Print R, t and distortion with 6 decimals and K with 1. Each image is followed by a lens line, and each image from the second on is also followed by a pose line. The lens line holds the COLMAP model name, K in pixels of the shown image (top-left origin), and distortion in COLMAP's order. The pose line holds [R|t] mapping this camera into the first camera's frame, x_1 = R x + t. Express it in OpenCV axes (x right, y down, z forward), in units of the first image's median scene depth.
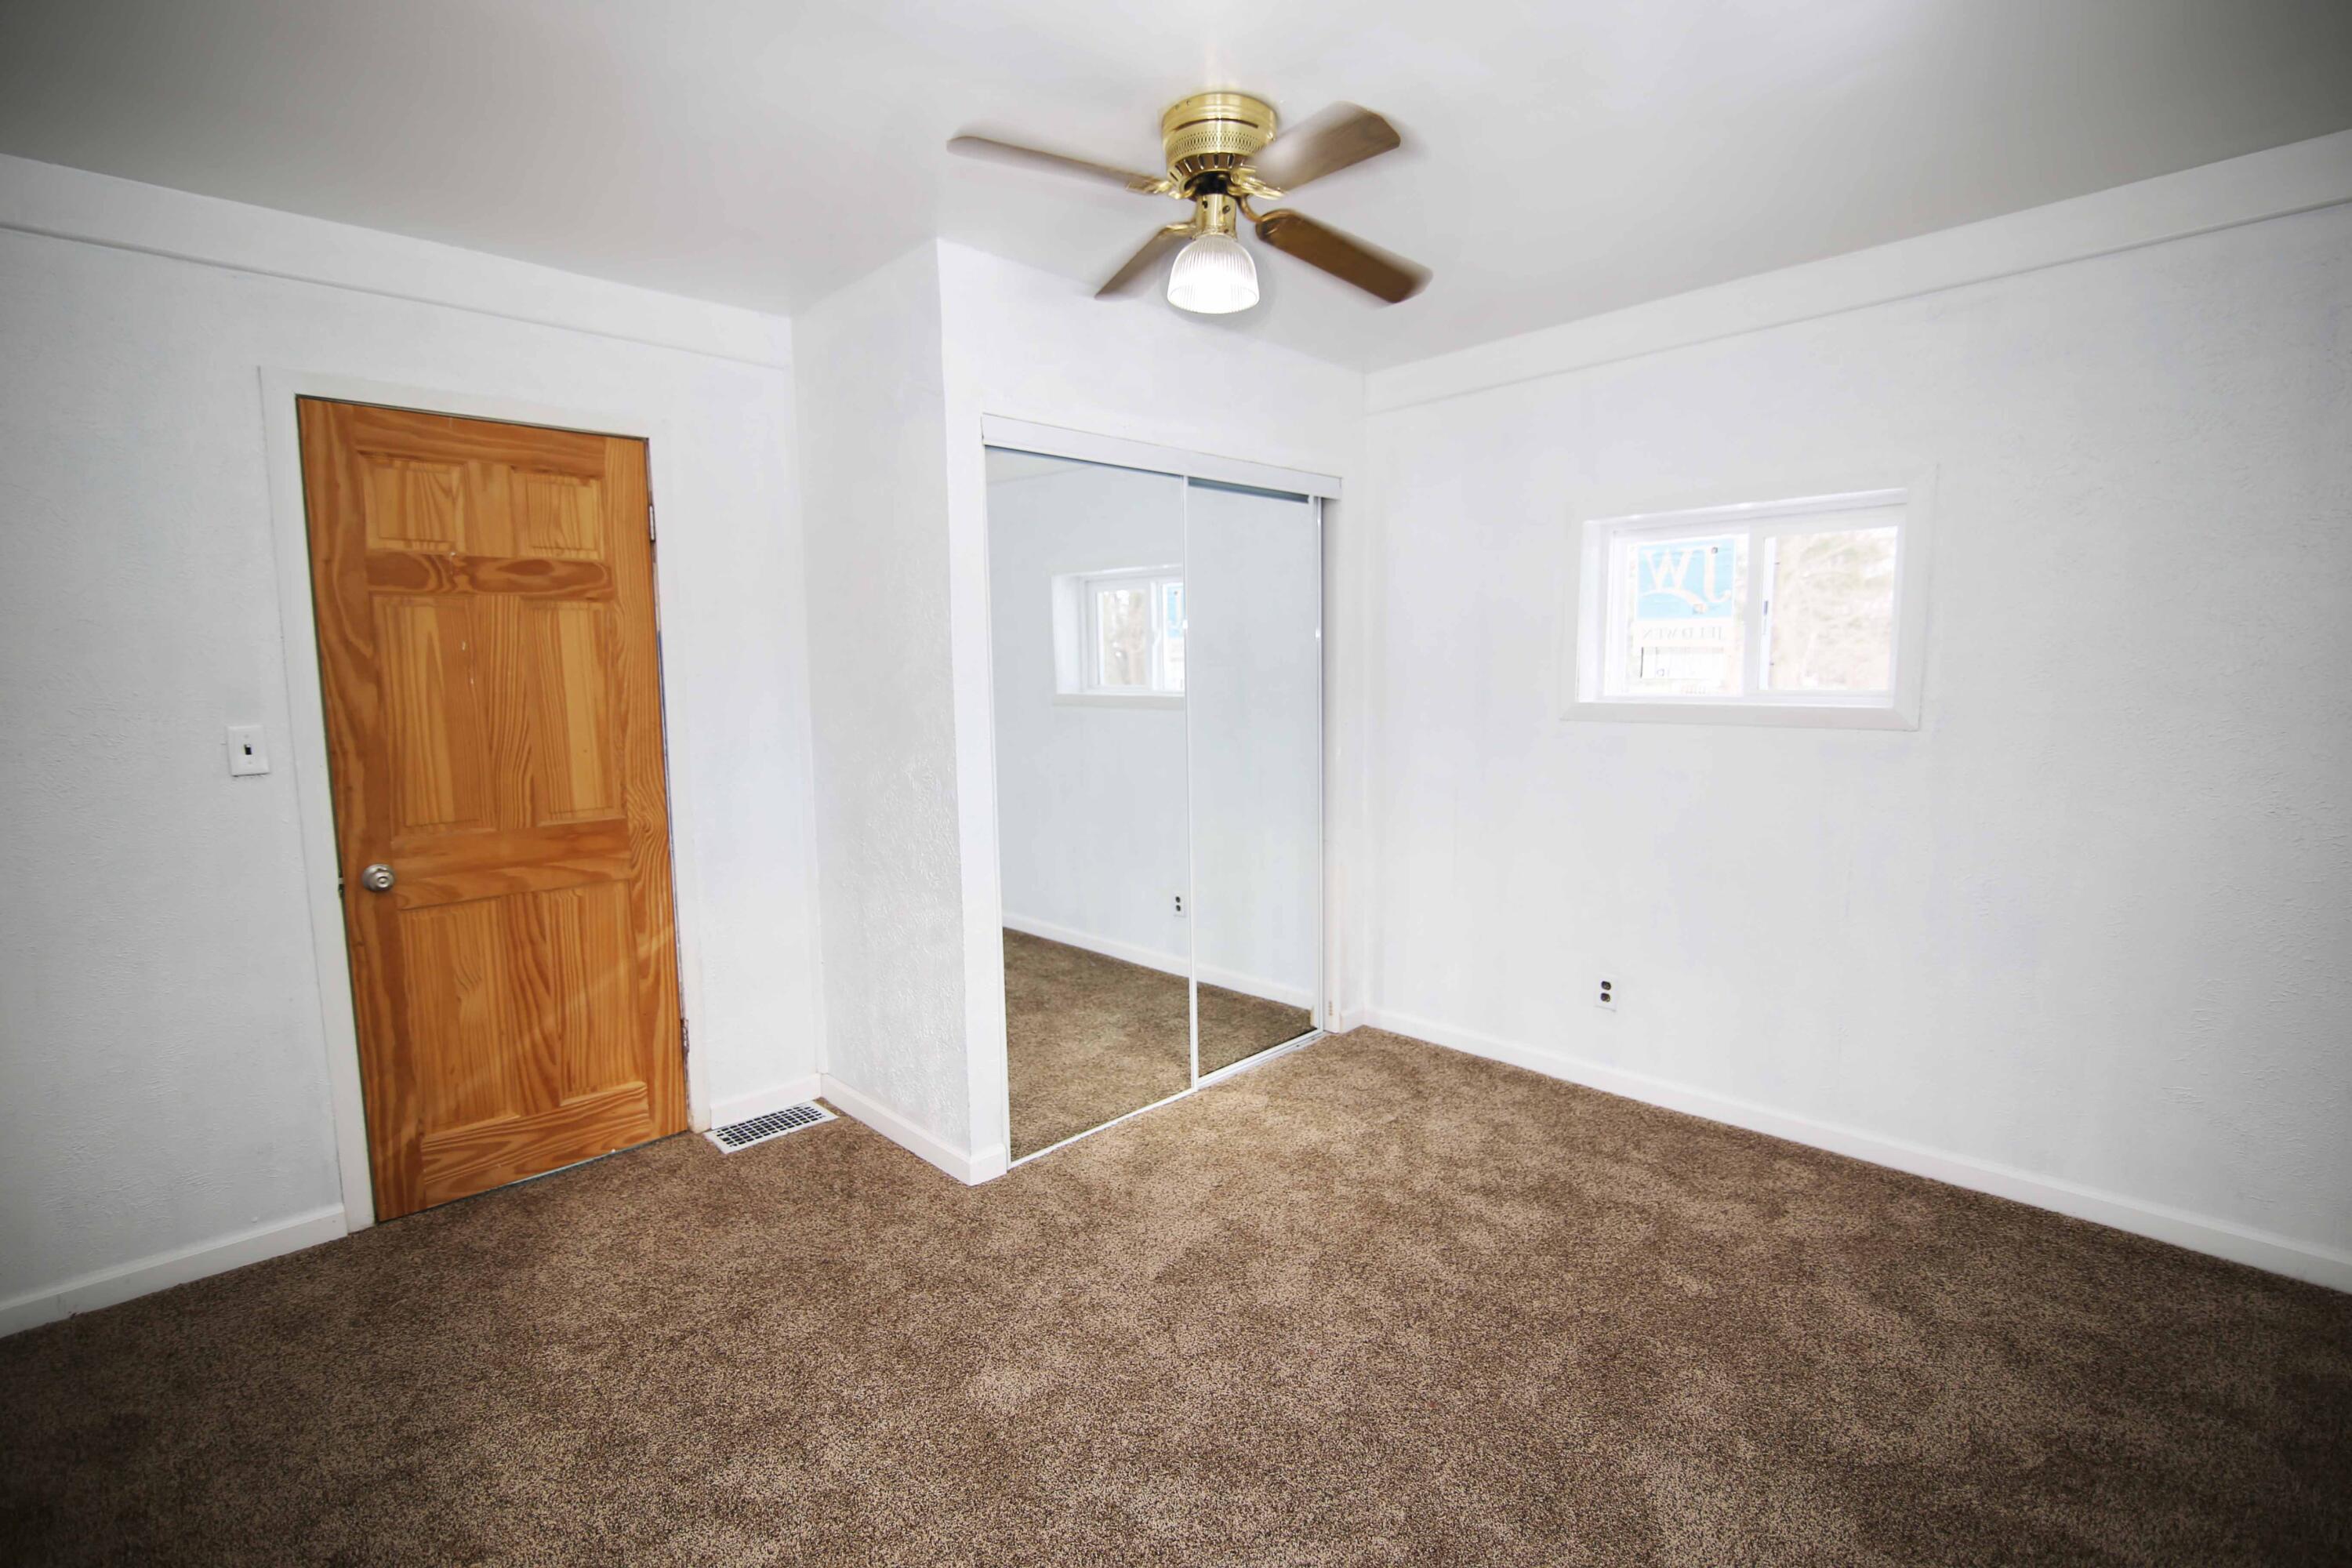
lens RADIAL K [[1081.7, 0, 1174.1], [0, 1081.7, 788.7], [0, 0, 1]] dist [-0.019663, 0.001658]
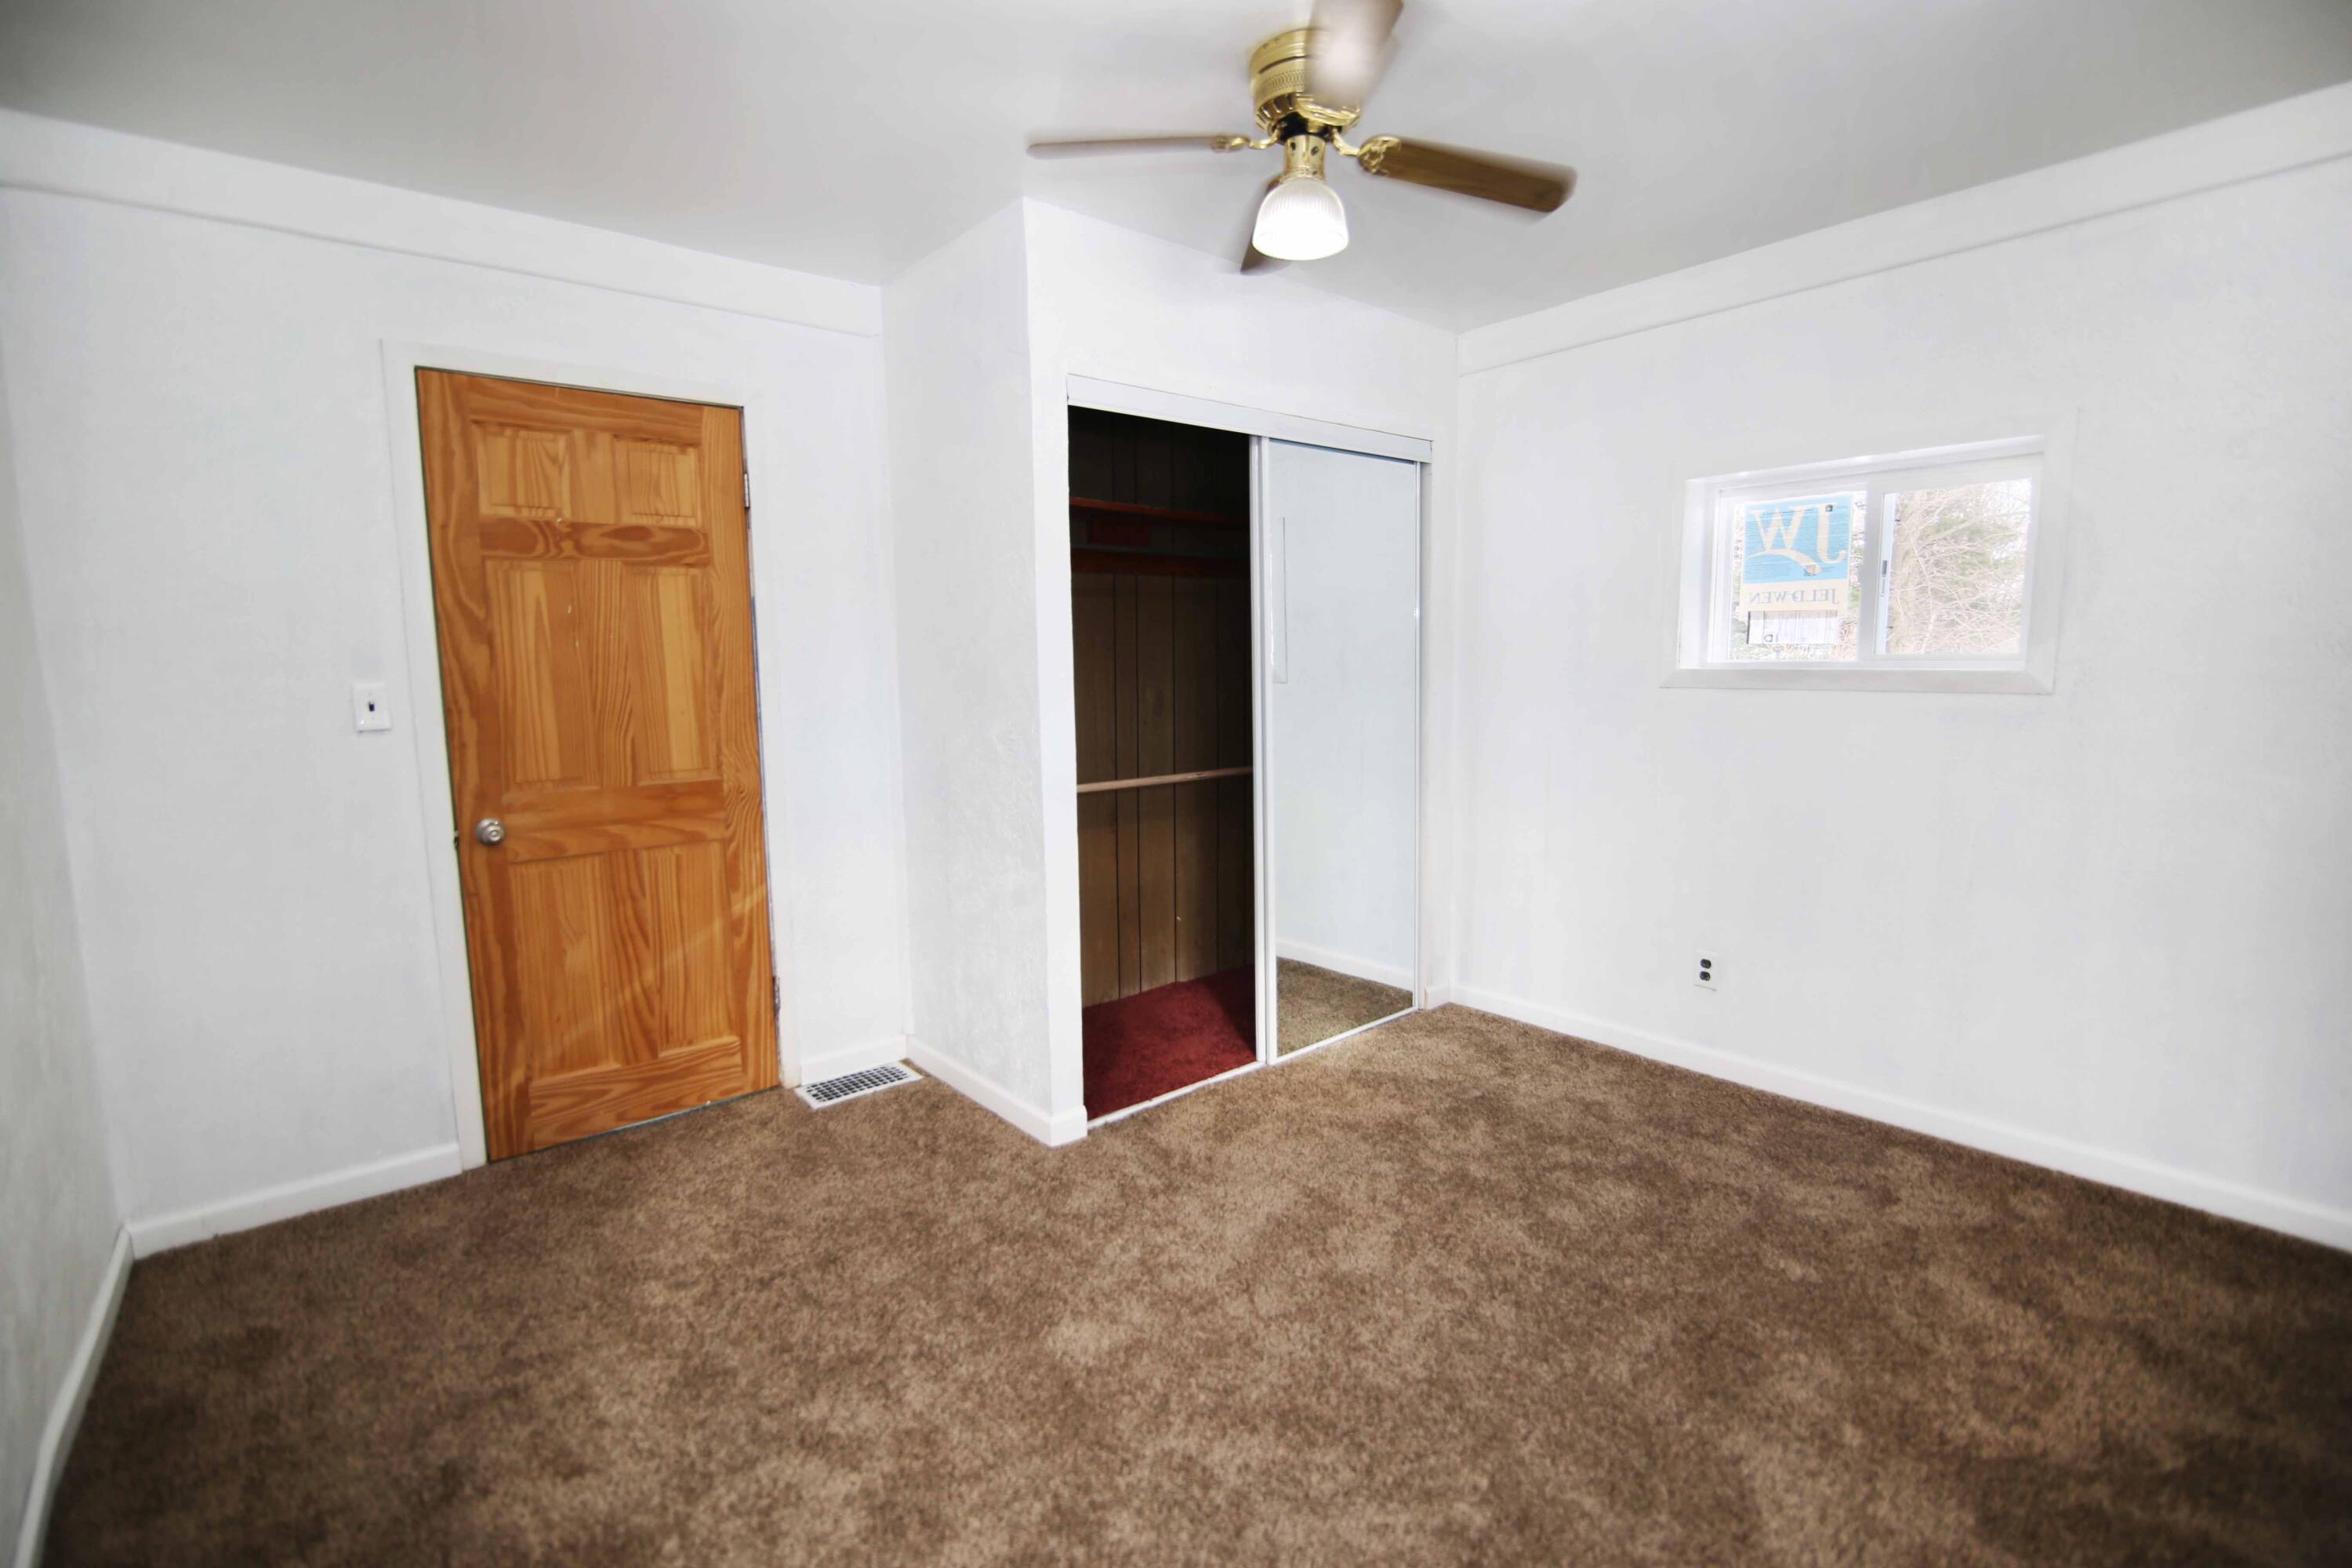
lens RADIAL K [[1085.0, 0, 1175.1], [0, 1085.0, 788.9], [0, 0, 1]] dist [-0.019528, 0.001651]
pose [[0.997071, 0.007898, -0.076075, 0.000544], [-0.007039, 0.999909, 0.011545, 0.024488], [0.076160, -0.010976, 0.997035, 0.006250]]
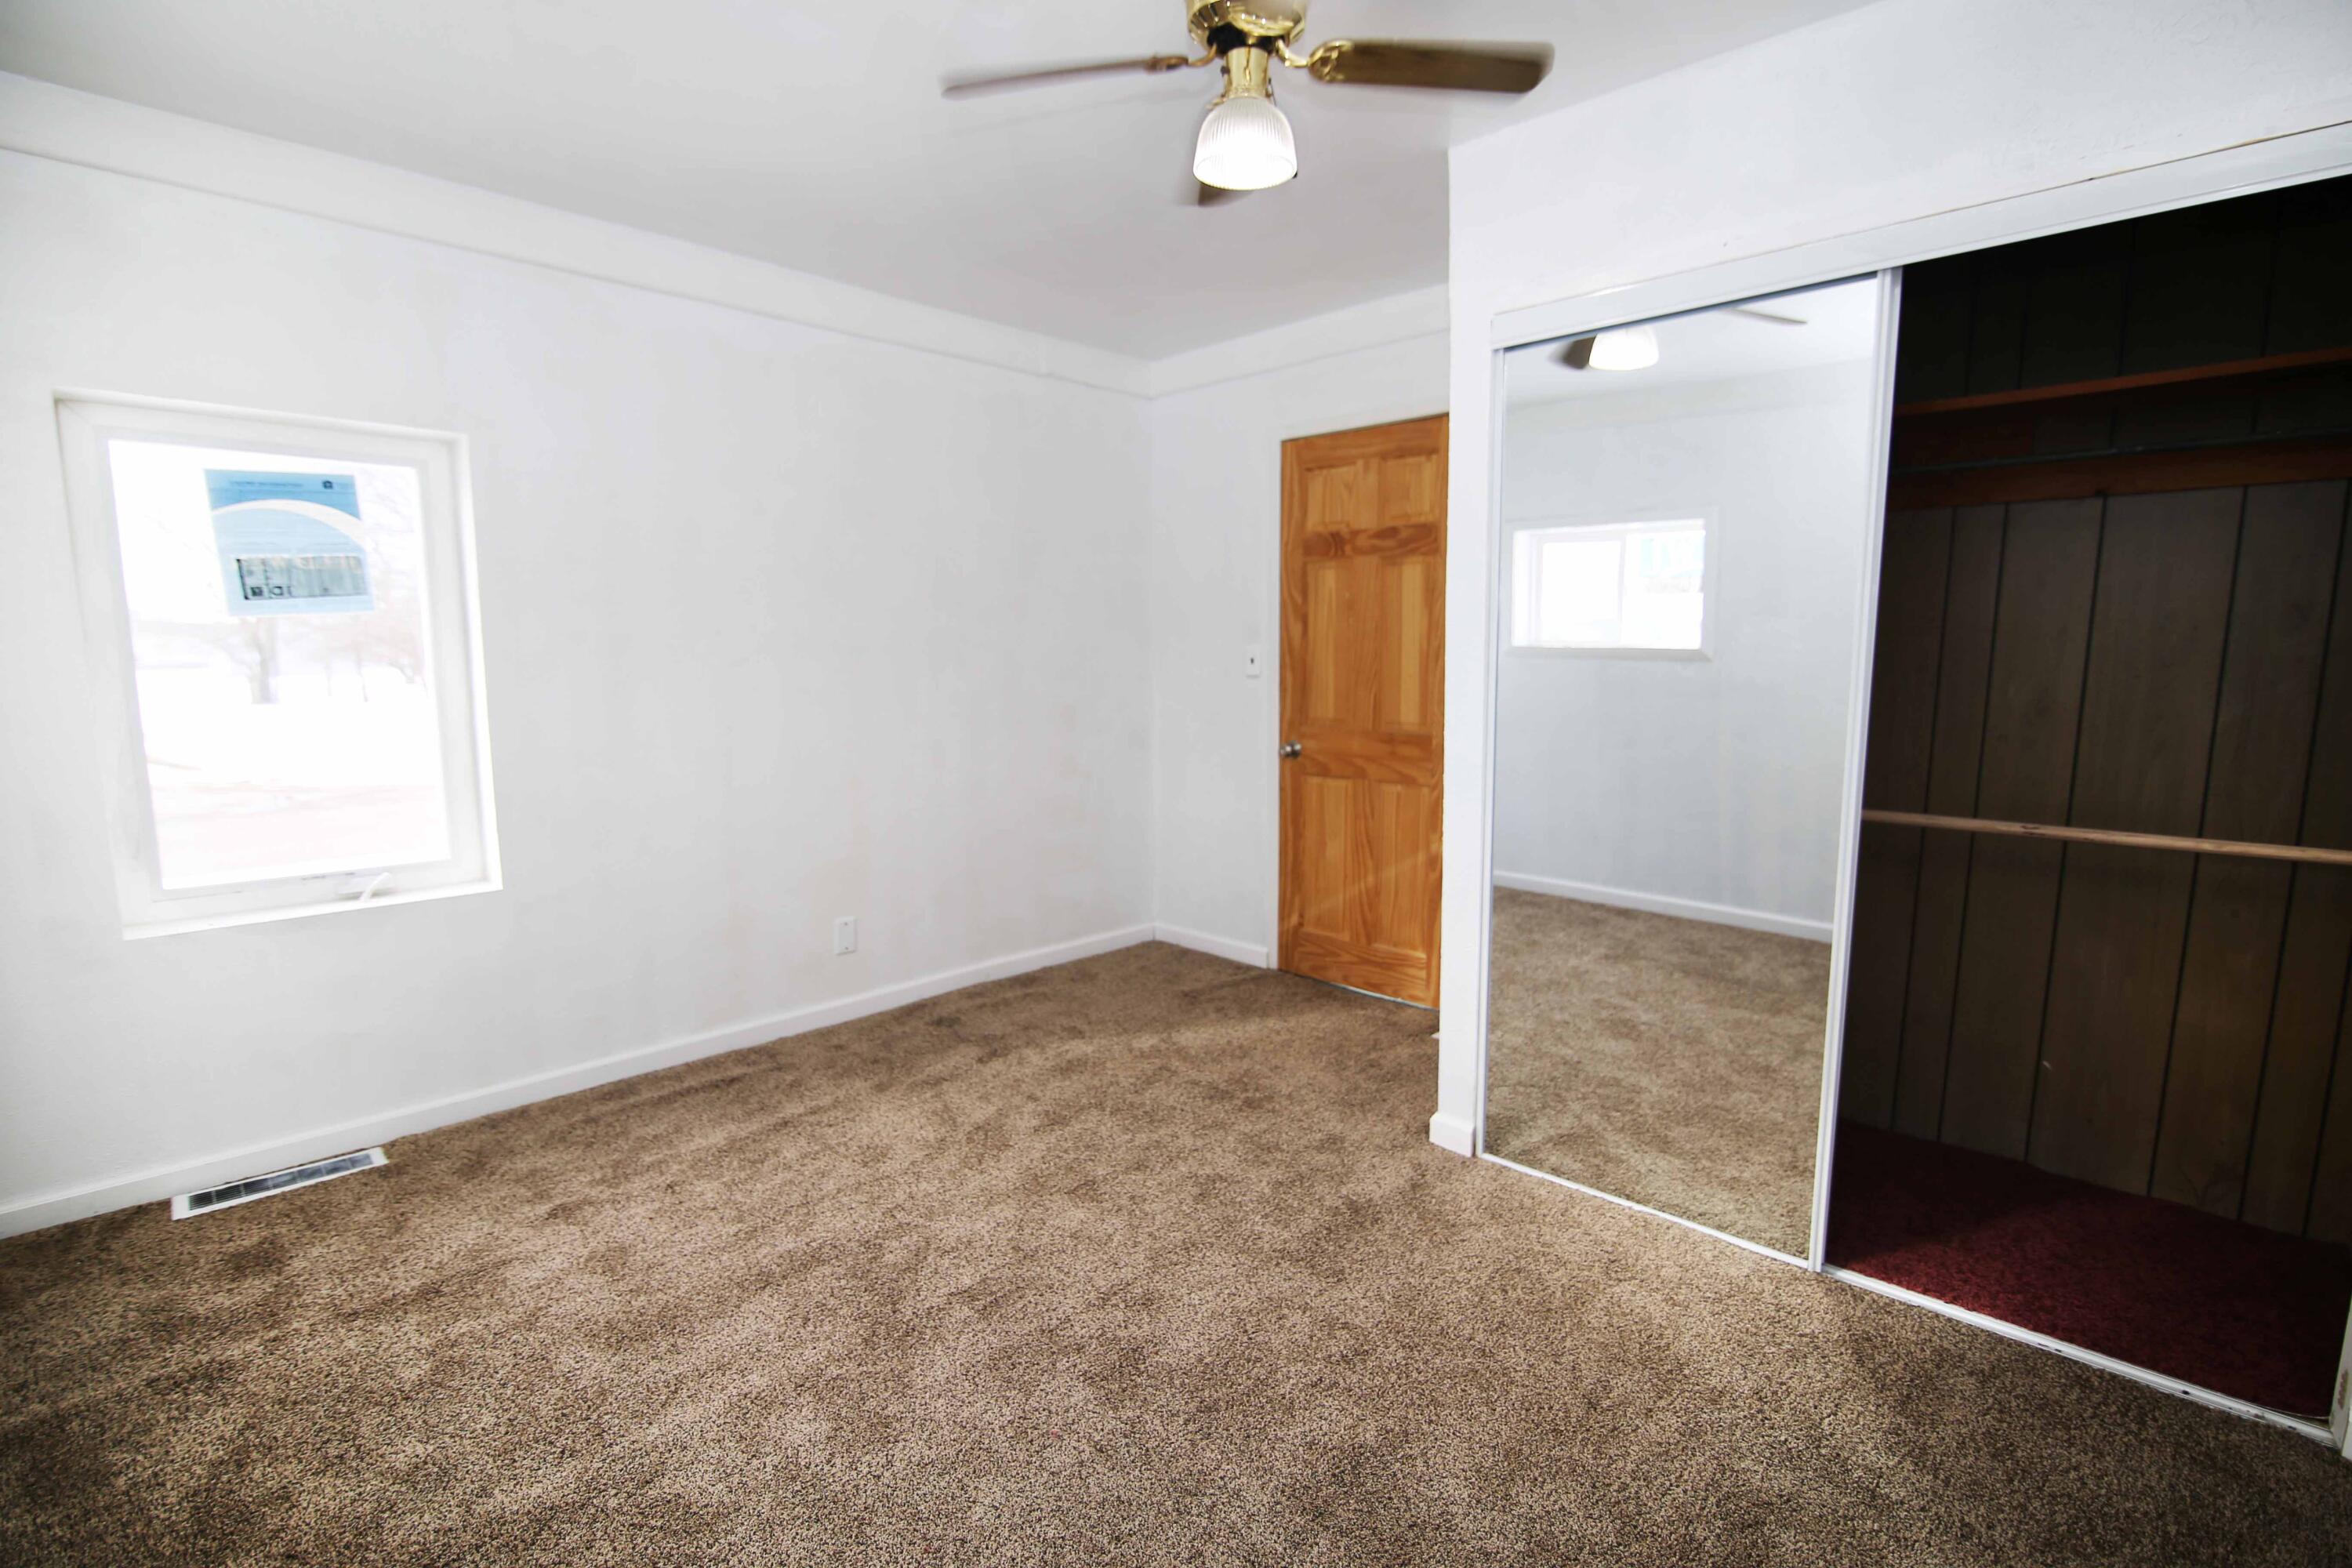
lens RADIAL K [[1081.7, 0, 1174.1], [0, 1081.7, 788.7], [0, 0, 1]] dist [-0.019663, 0.001658]
pose [[0.017352, 0.138013, -0.990278, 0.788968], [-0.111090, 0.984561, 0.135269, -0.051214], [0.993659, 0.107663, 0.032416, 0.773032]]
